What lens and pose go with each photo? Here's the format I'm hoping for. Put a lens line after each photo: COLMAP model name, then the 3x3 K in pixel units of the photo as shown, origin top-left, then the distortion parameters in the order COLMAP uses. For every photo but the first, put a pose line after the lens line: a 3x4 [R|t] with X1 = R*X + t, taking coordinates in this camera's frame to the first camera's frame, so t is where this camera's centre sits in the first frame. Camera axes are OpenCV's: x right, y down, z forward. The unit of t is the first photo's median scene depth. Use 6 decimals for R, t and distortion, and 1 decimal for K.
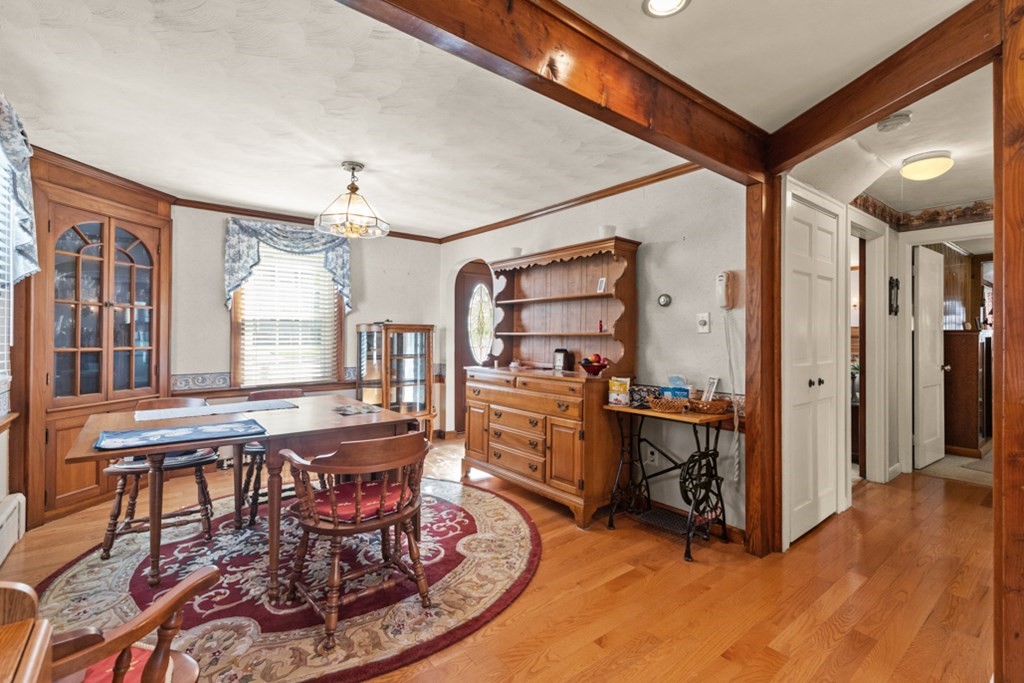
lens RADIAL K [[465.0, 0, 510.4], [0, 465.0, 338.5], [0, 0, 1]] dist [0.006928, -0.000685]
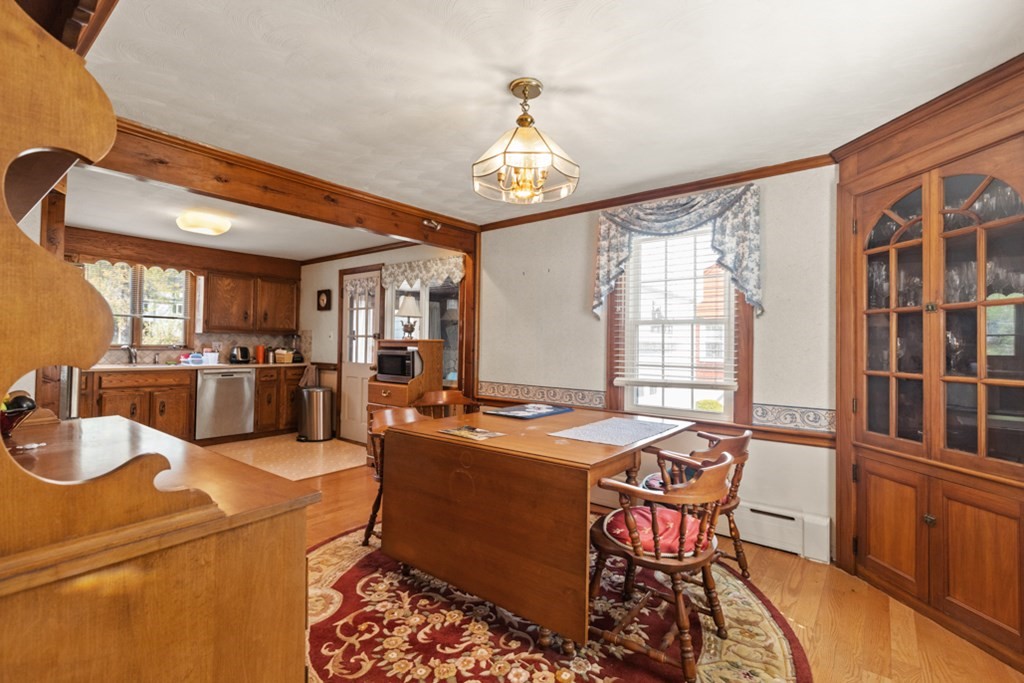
lens RADIAL K [[457.1, 0, 516.0], [0, 457.1, 336.7], [0, 0, 1]] dist [-0.001737, -0.000370]
pose [[-0.968758, -0.024418, -0.246802, -0.160596], [-0.021644, 0.999668, -0.013943, -0.011152], [0.247061, -0.008166, -0.968966, 1.470861]]
